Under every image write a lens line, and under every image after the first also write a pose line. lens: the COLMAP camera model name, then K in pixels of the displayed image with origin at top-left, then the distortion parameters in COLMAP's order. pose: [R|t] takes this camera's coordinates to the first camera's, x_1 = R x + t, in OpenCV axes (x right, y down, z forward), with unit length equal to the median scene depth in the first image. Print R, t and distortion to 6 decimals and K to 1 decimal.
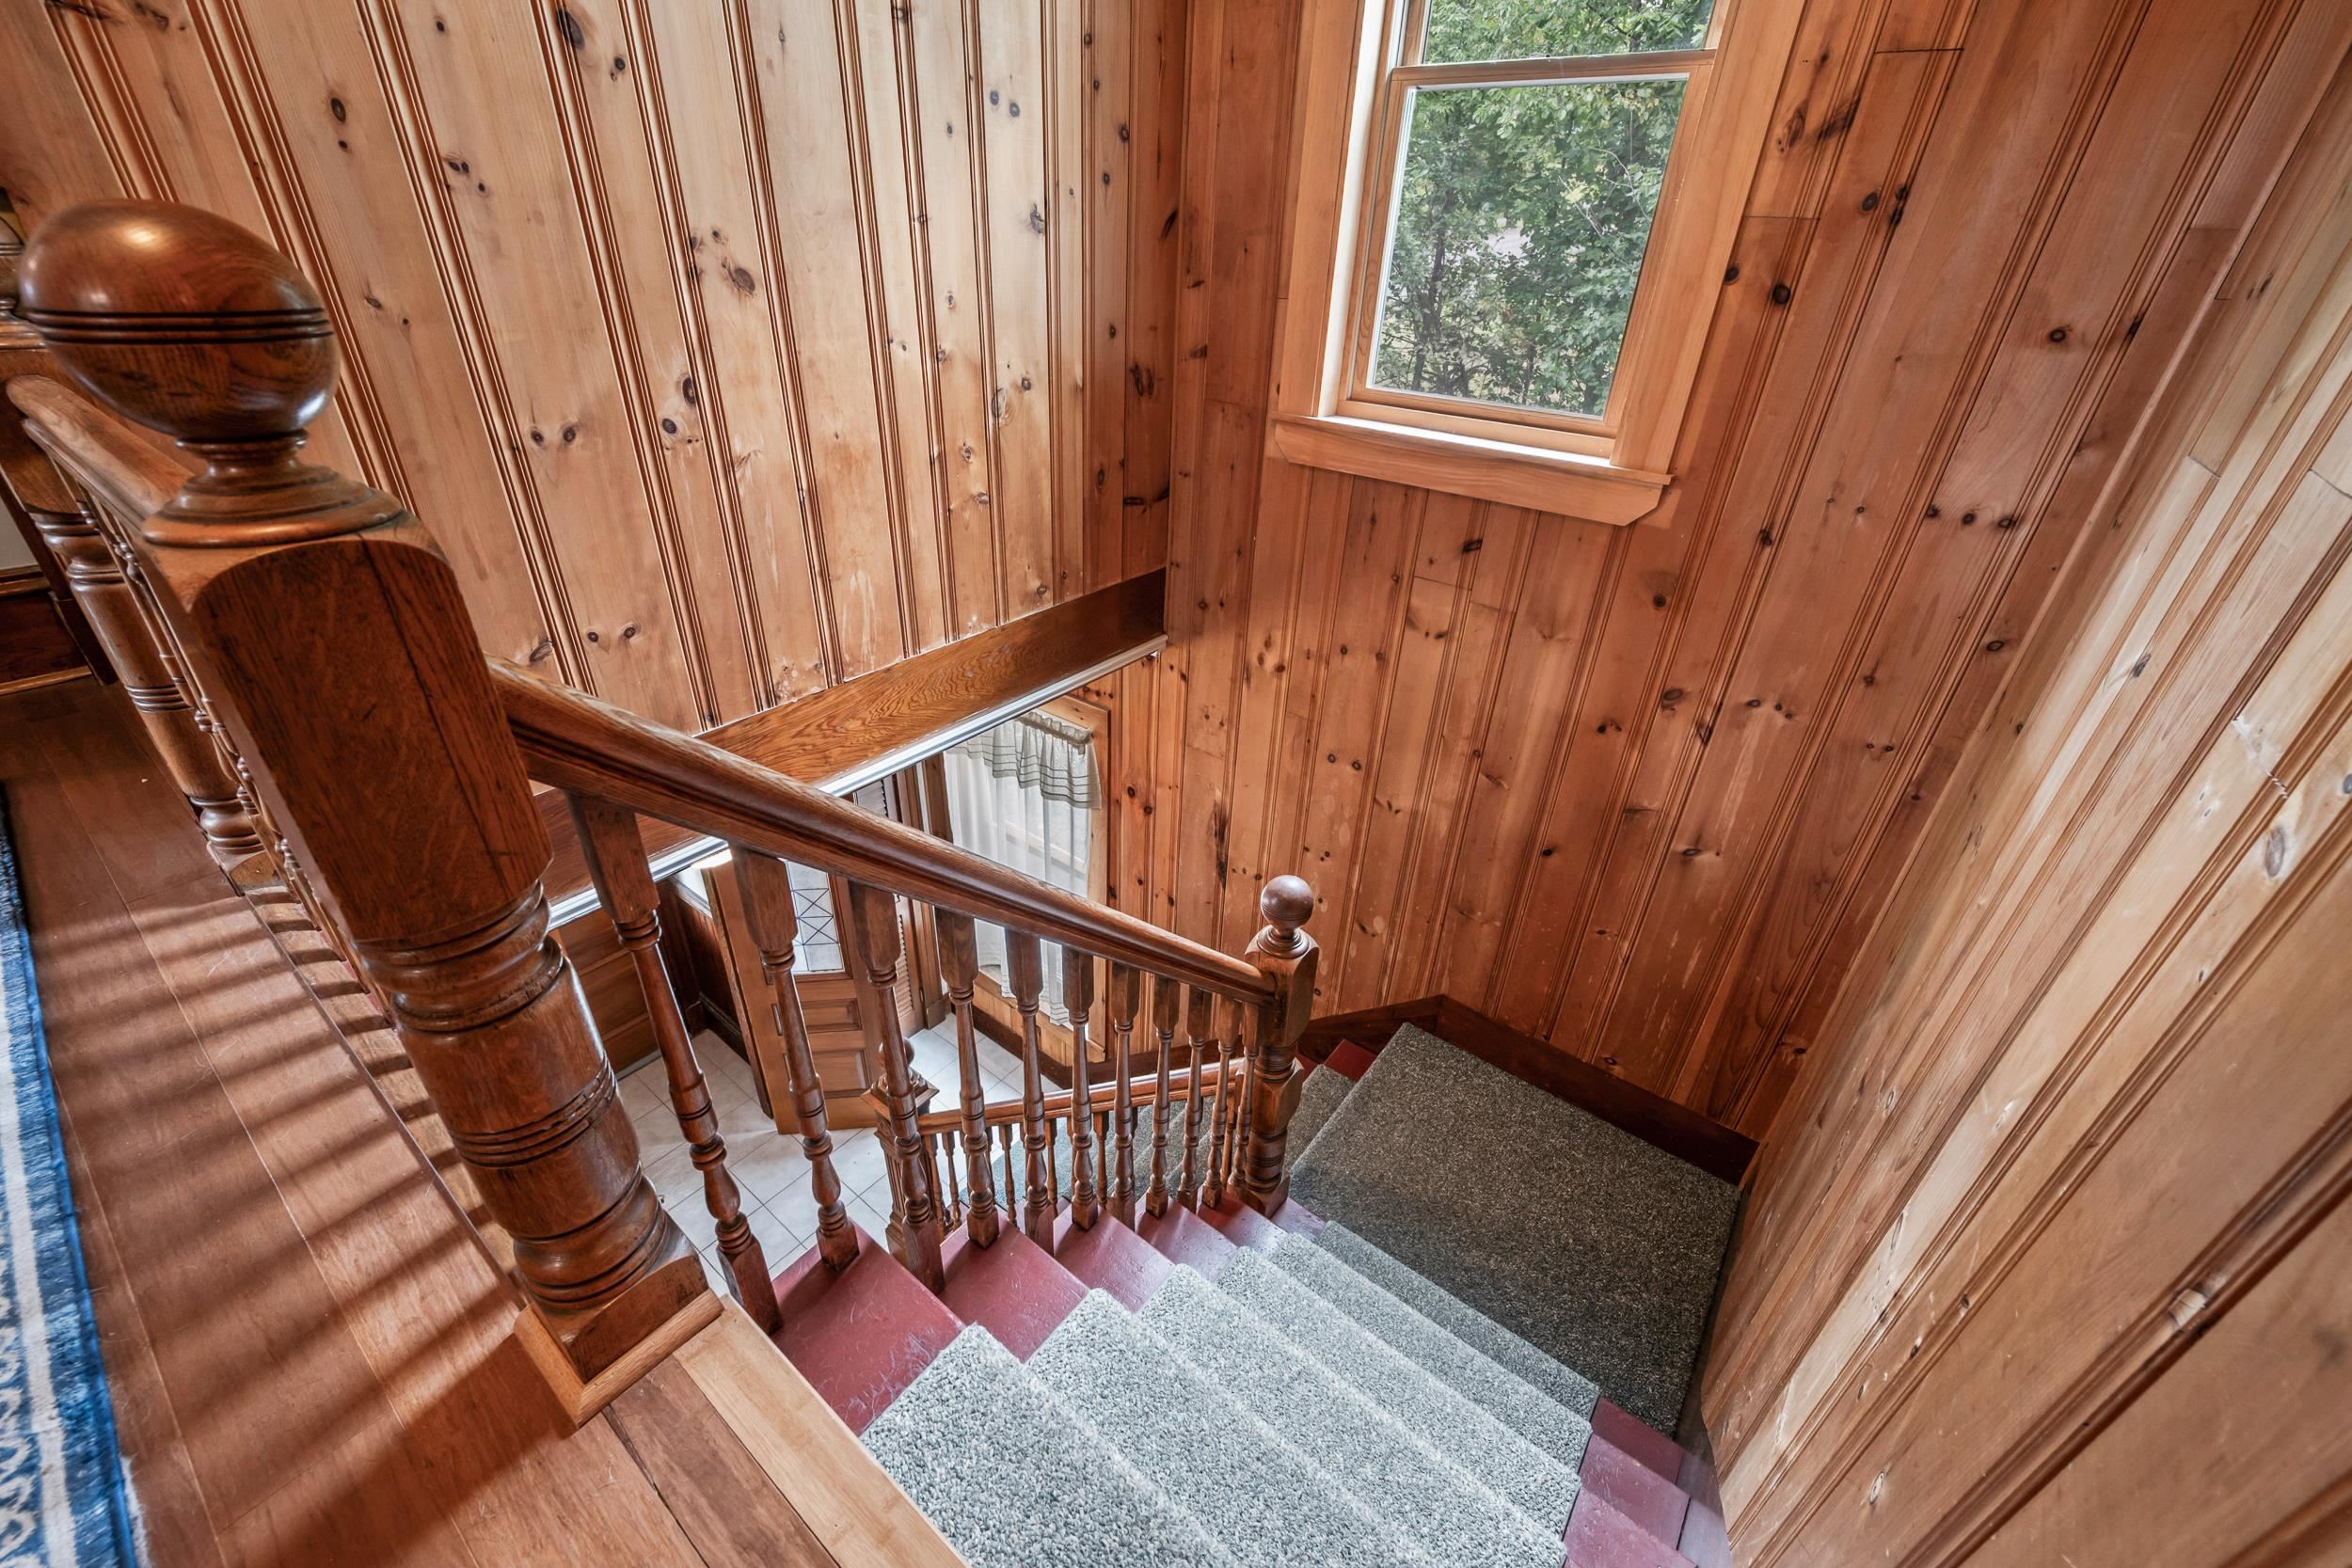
lens RADIAL K [[941.2, 0, 1168.8], [0, 941.2, 772.7], [0, 0, 1]] dist [0.000939, -0.000695]
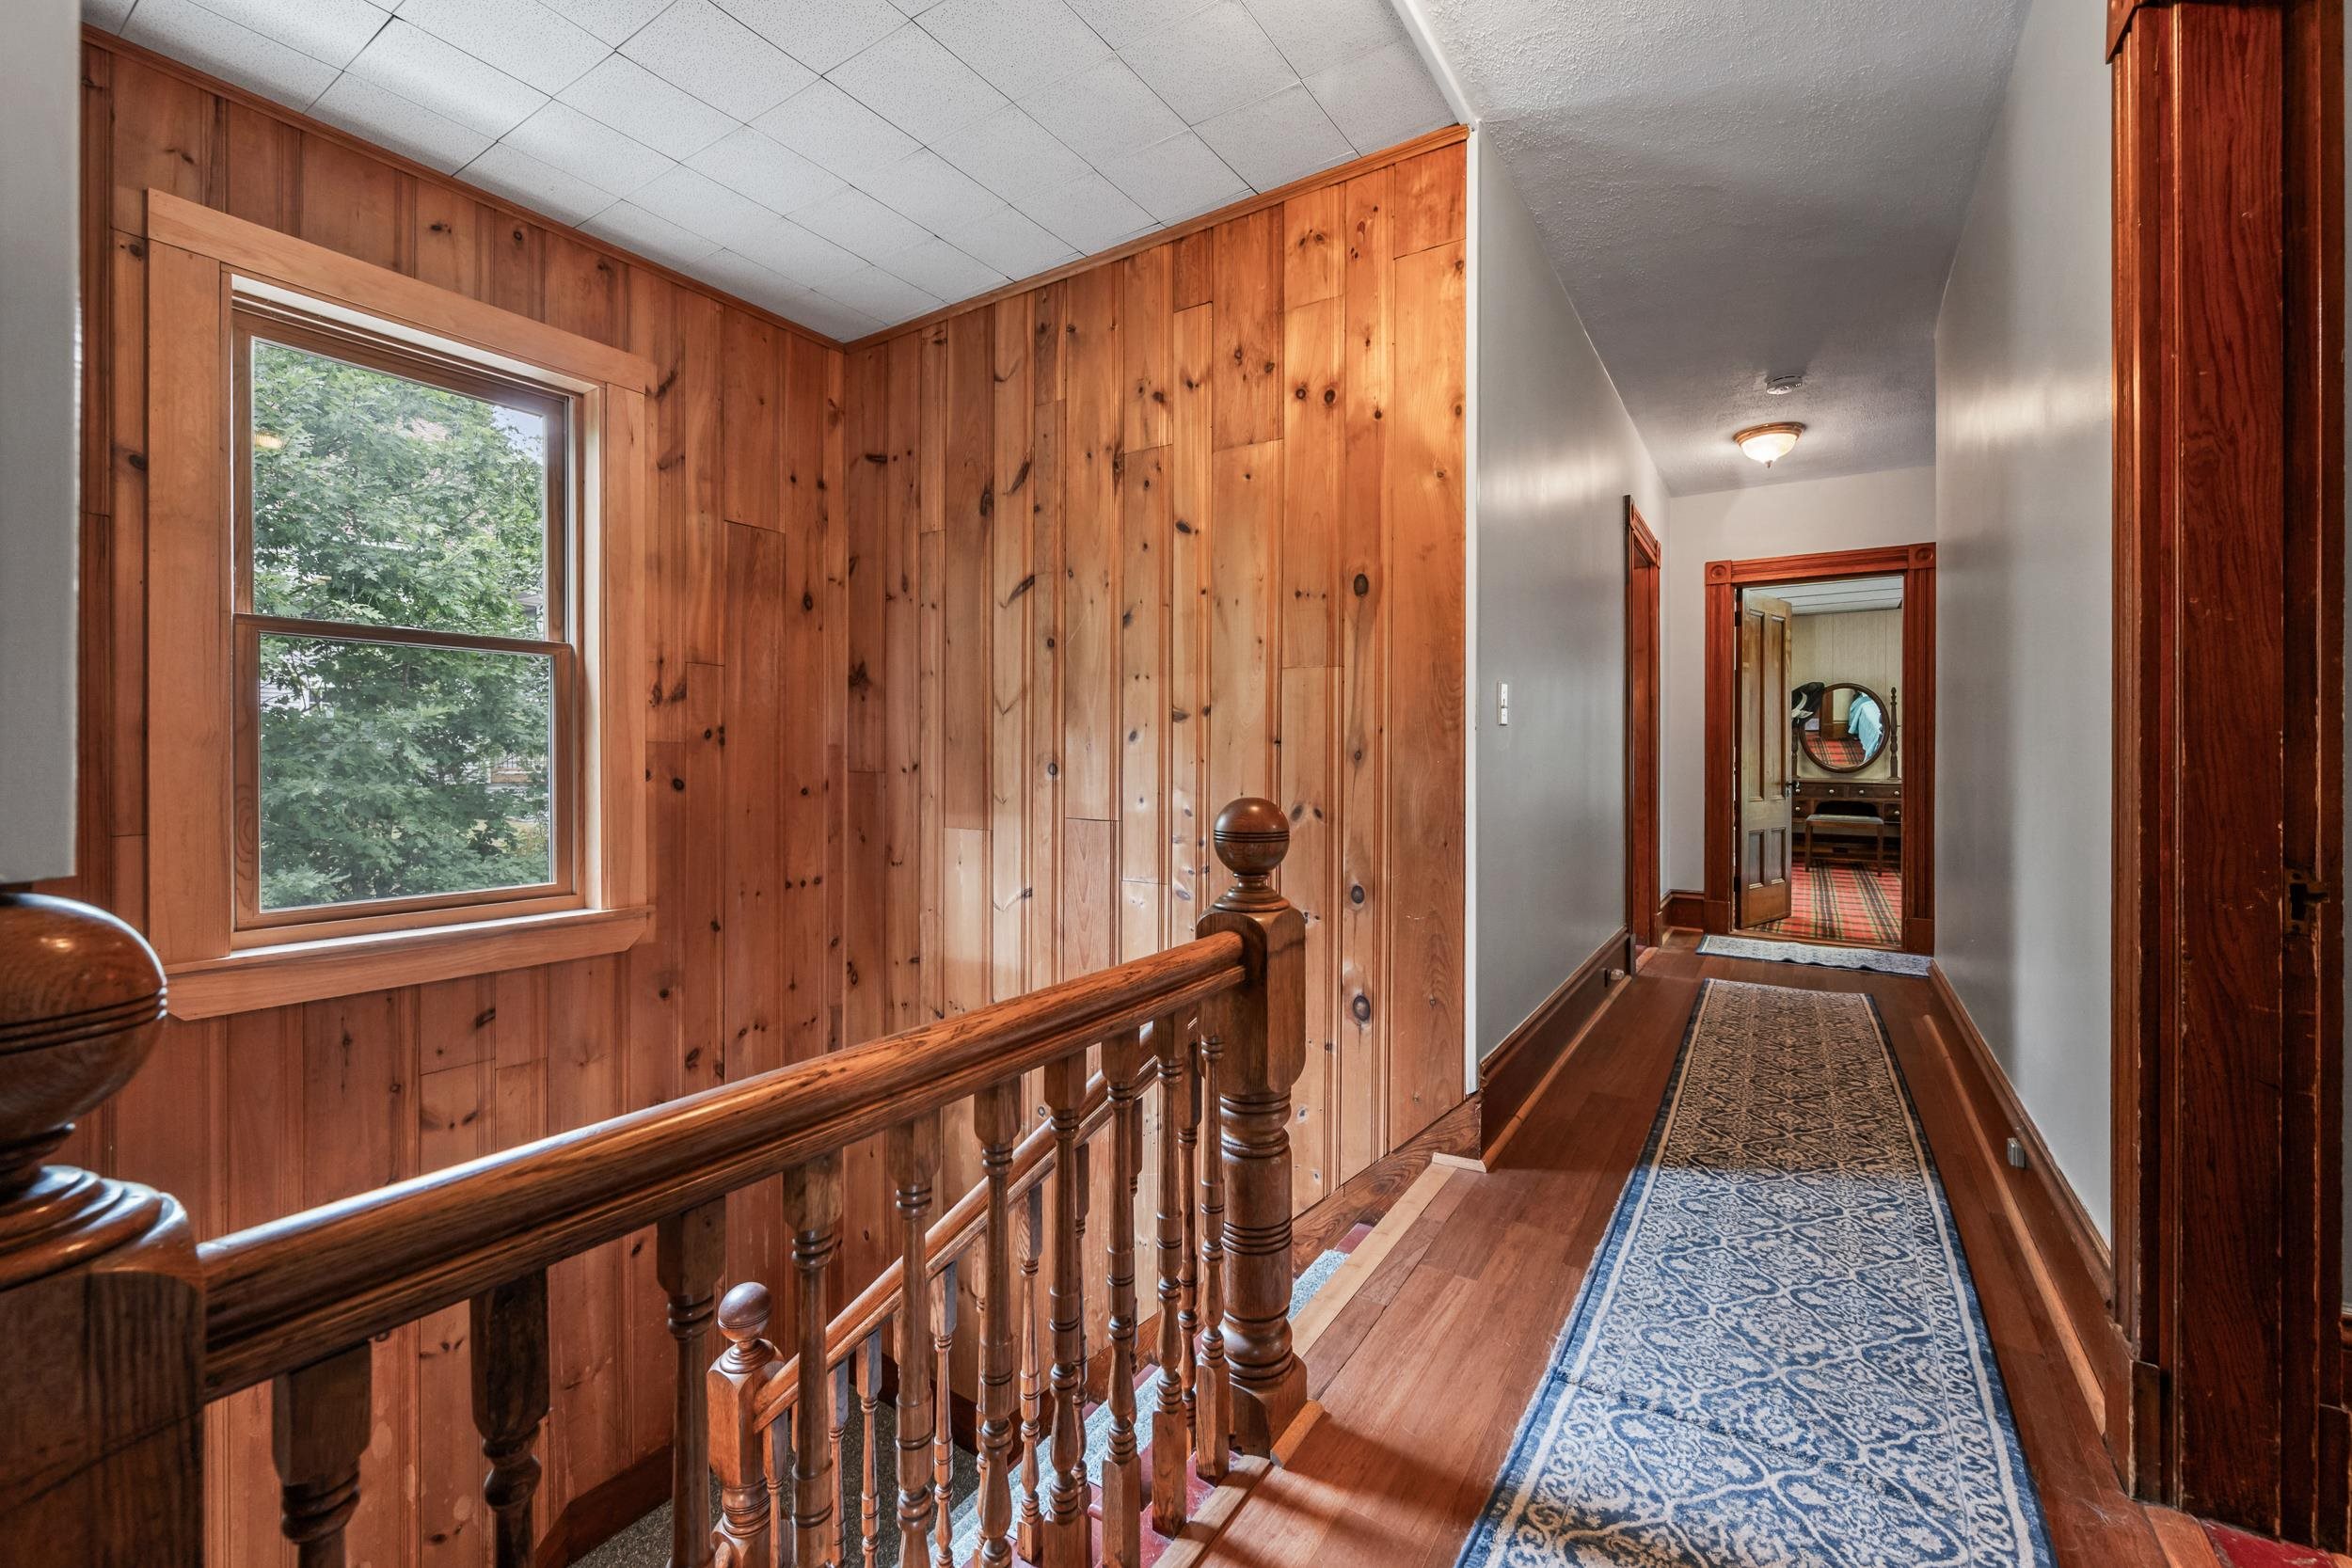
lens RADIAL K [[950.7, 0, 1186.0], [0, 950.7, 762.9], [0, 0, 1]] dist [0.000035, -0.000401]
pose [[-0.086653, -0.040817, 0.995402, -1.007615], [0.494127, 0.865837, 0.078519, -0.243404], [-0.865061, 0.498659, -0.054858, 0.333651]]
